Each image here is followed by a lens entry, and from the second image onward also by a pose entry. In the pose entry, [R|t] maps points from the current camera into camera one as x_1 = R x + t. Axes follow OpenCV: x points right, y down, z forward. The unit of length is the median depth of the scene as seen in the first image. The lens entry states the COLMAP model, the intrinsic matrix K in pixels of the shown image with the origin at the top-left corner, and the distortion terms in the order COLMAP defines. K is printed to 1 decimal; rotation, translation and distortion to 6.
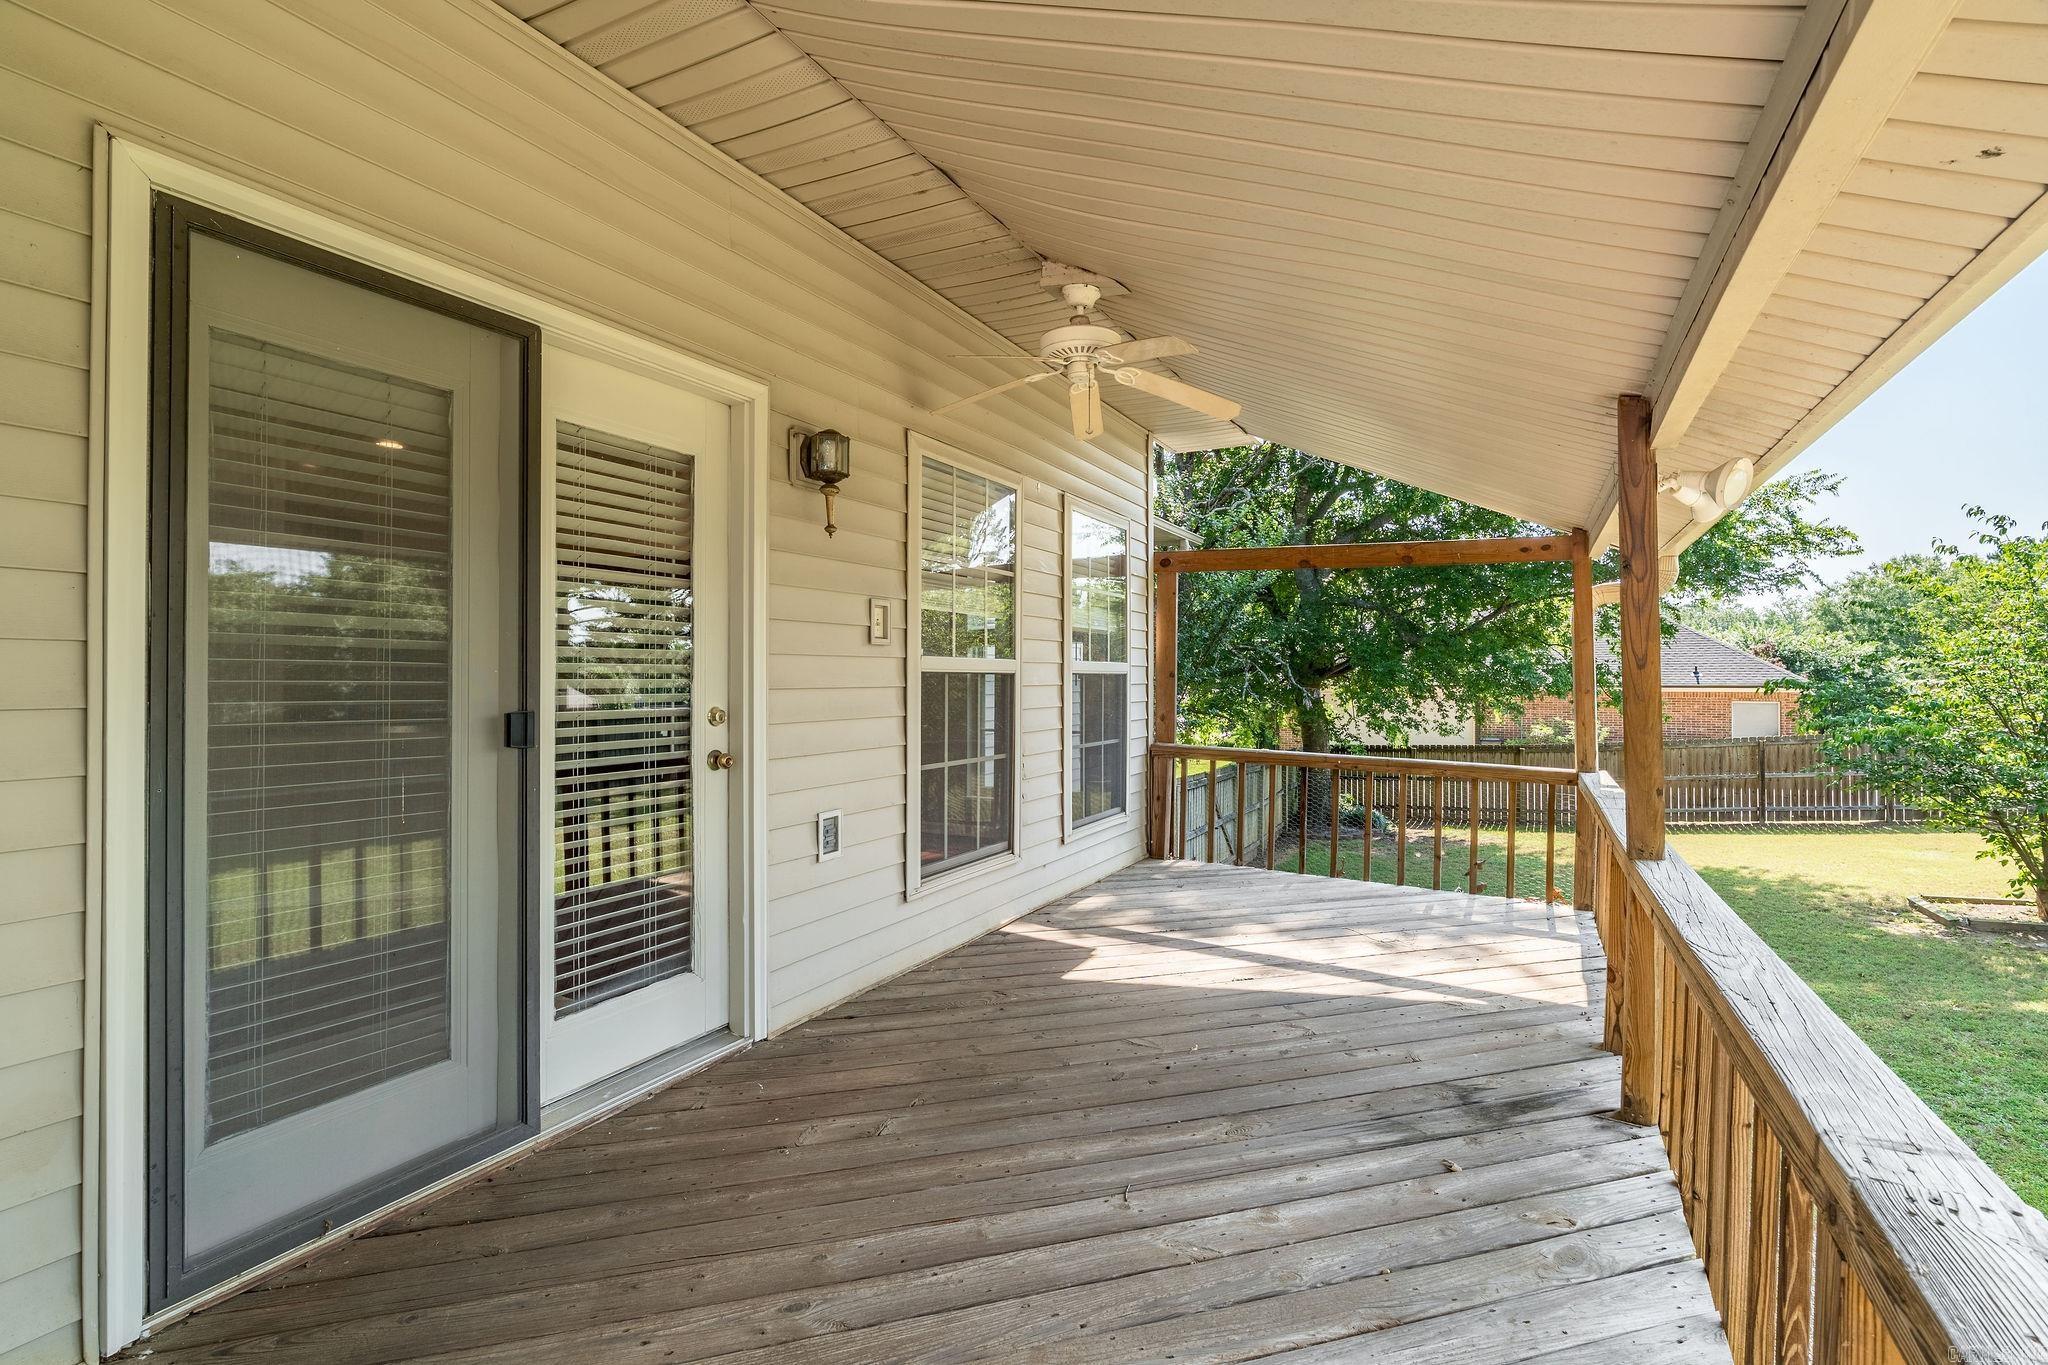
lens RADIAL K [[937.8, 0, 1060.2], [0, 937.8, 675.8], [0, 0, 1]] dist [-0.001029, -0.000298]
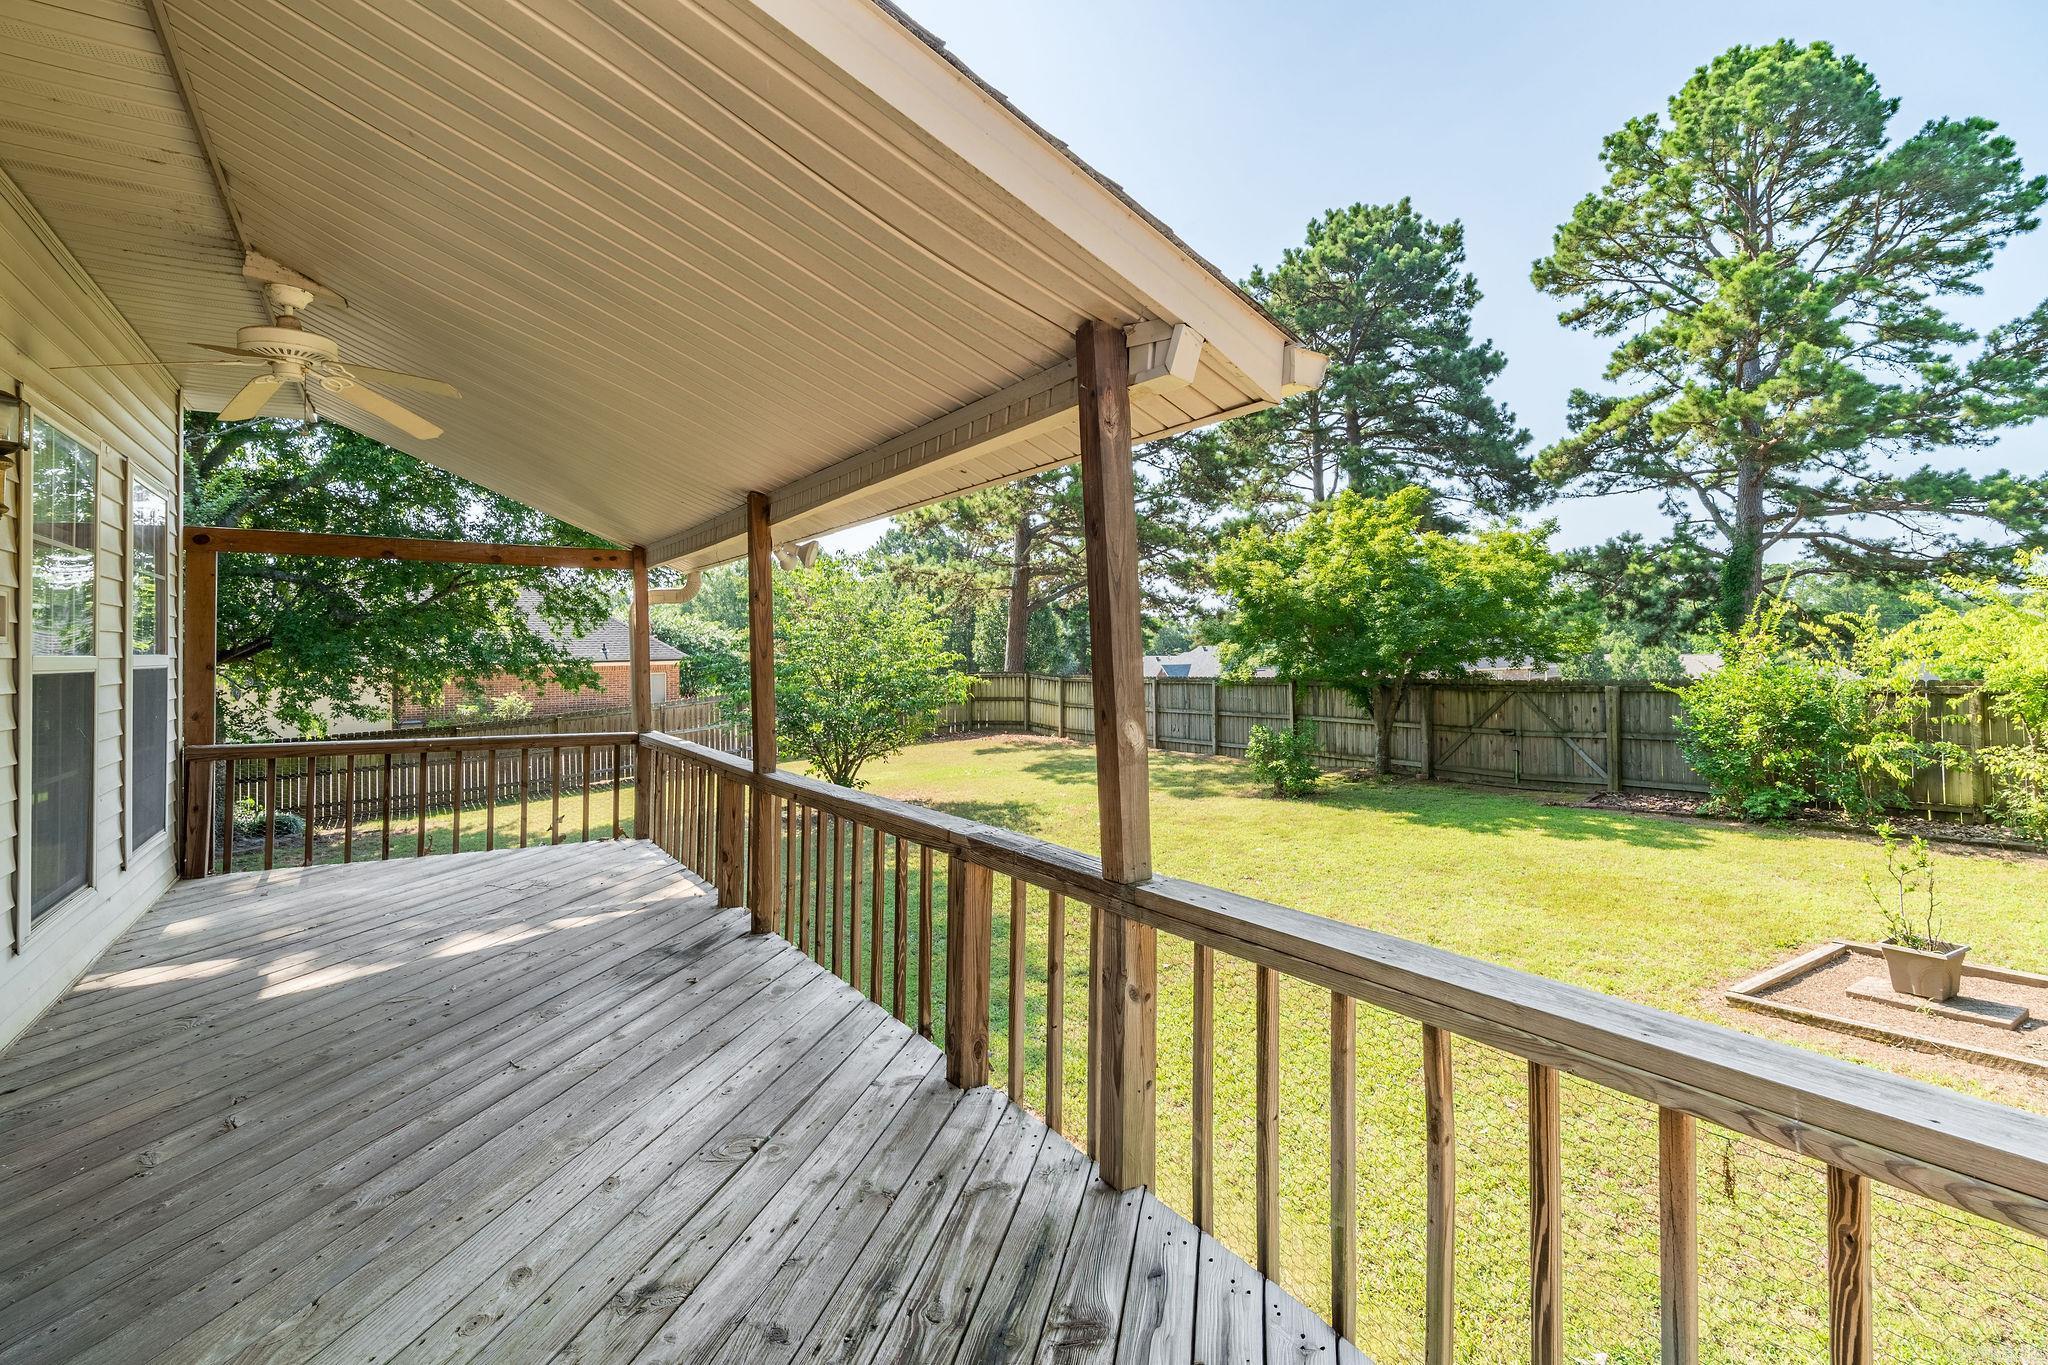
lens RADIAL K [[954.1, 0, 1016.0], [0, 954.1, 686.6], [0, 0, 1]] dist [0.000550, -0.000065]
pose [[0.517708, -0.046654, 0.854285, -0.126005], [0.015920, 0.998865, 0.044903, -0.005385], [-0.855410, -0.009646, 0.517862, -0.054329]]
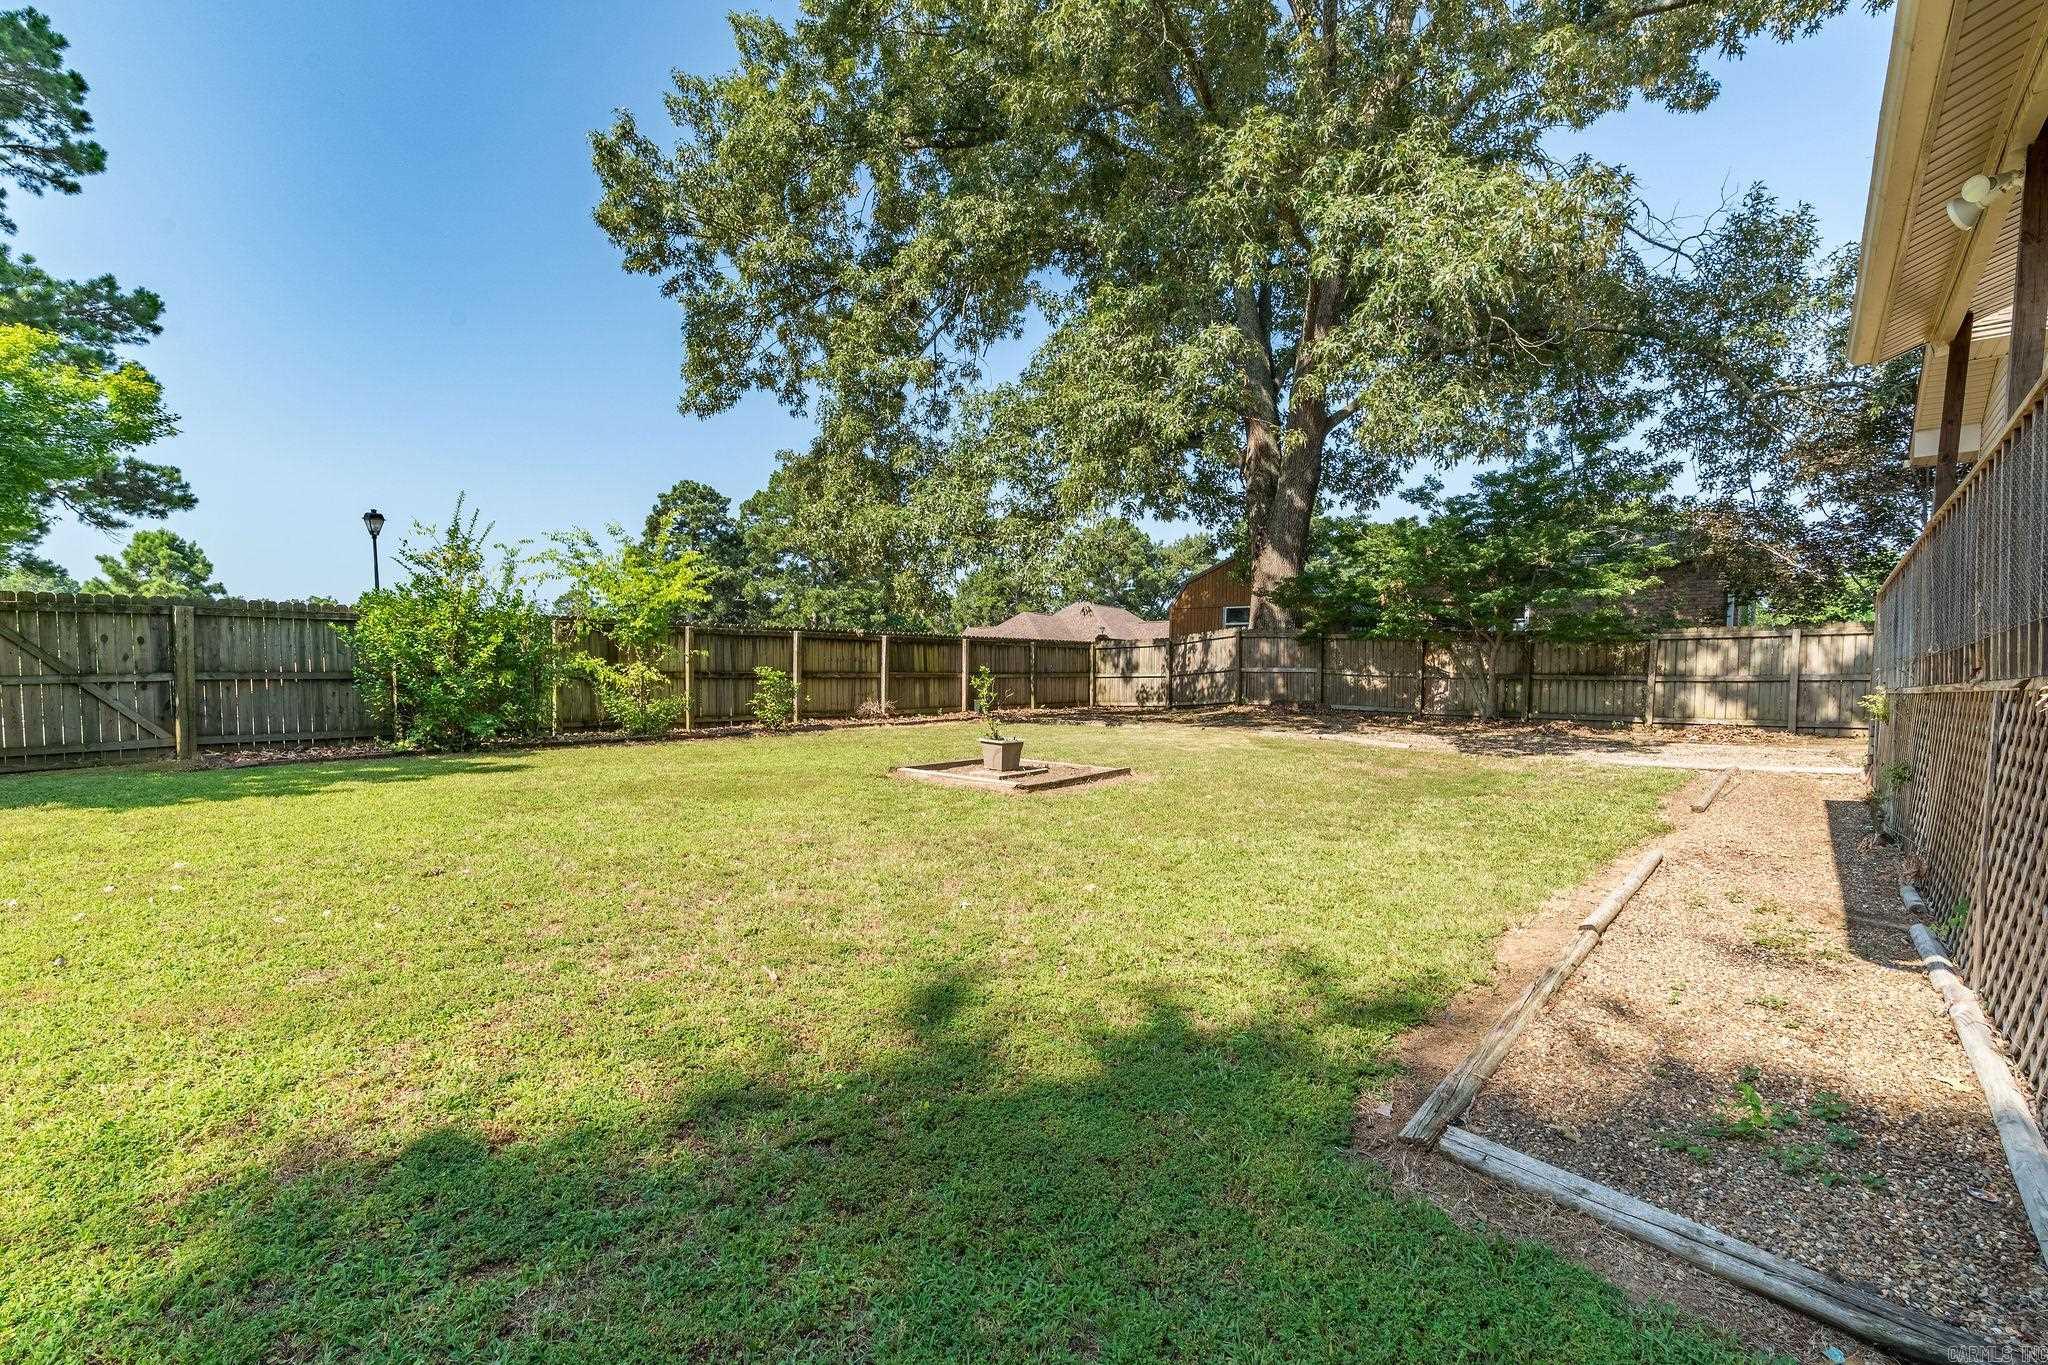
lens RADIAL K [[962.4, 0, 1018.1], [0, 962.4, 724.1], [0, 0, 1]] dist [-0.000537, -0.000136]
pose [[-0.972947, -0.021204, 0.230055, 0.412183], [-0.013724, 0.999325, 0.034066, 0.137577], [-0.230622, 0.029987, -0.972581, 0.646827]]
